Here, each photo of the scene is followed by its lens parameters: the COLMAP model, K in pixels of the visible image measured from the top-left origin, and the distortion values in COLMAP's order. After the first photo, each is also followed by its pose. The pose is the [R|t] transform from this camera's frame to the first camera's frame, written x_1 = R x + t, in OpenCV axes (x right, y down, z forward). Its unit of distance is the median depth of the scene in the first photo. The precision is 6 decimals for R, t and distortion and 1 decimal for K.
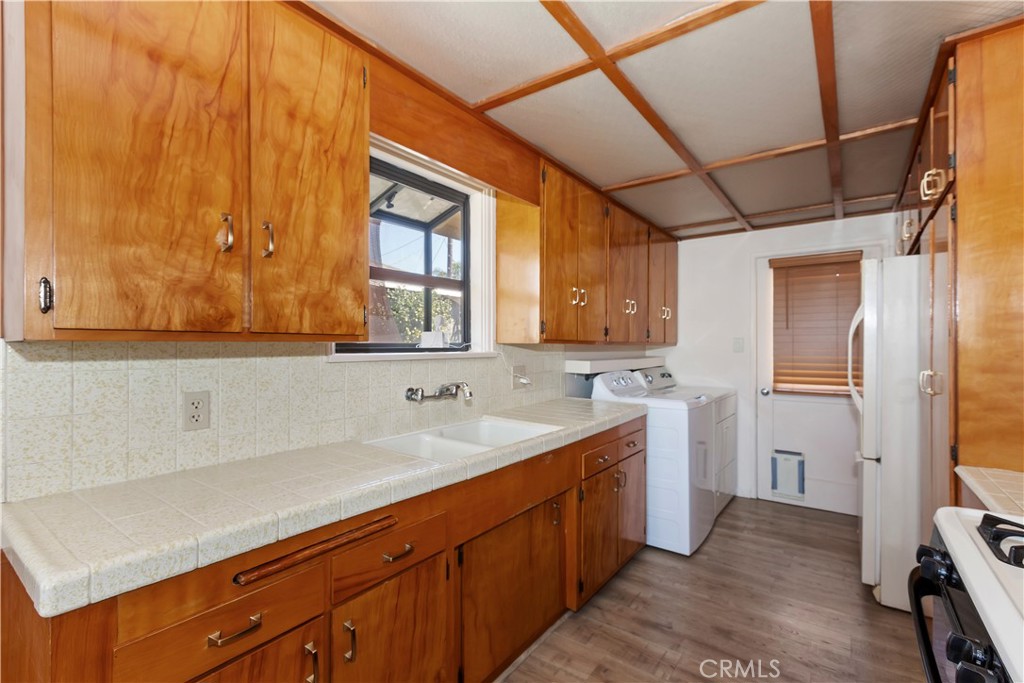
lens RADIAL K [[461.6, 0, 509.5], [0, 461.6, 345.2], [0, 0, 1]] dist [0.000629, 0.000733]
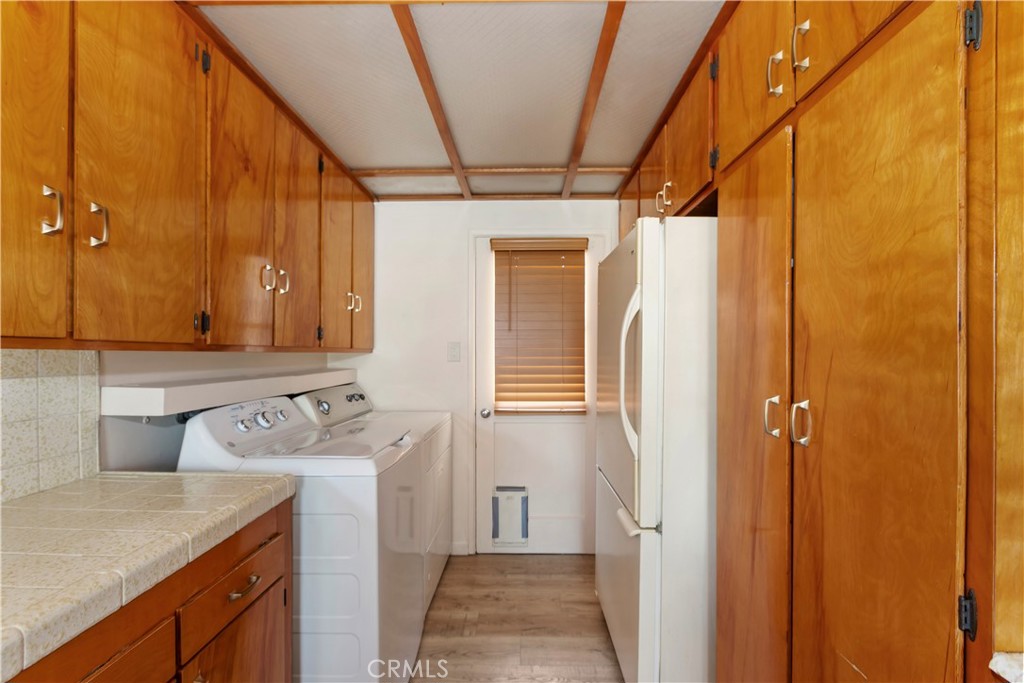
lens RADIAL K [[461.6, 0, 513.1], [0, 461.6, 350.6], [0, 0, 1]] dist [0.000629, 0.000733]
pose [[0.819001, 0.000835, 0.573792, 0.161418], [0.000254, 0.999998, -0.001818, -0.000806], [-0.573792, 0.001635, 0.818999, 0.366728]]
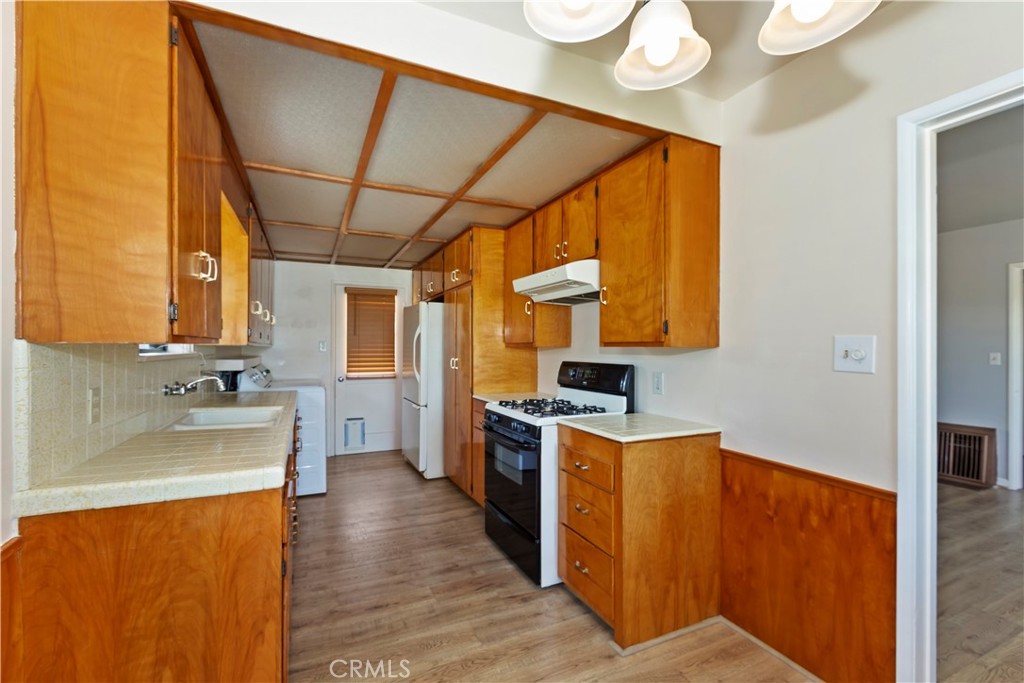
lens RADIAL K [[461.6, 0, 516.5], [0, 461.6, 347.9], [0, 0, 1]] dist [0.000629, 0.000733]
pose [[0.487142, -0.002417, 0.873319, -0.446372], [-0.001900, 0.999991, 0.003827, -0.002109], [-0.873320, -0.003524, 0.487133, -0.173716]]
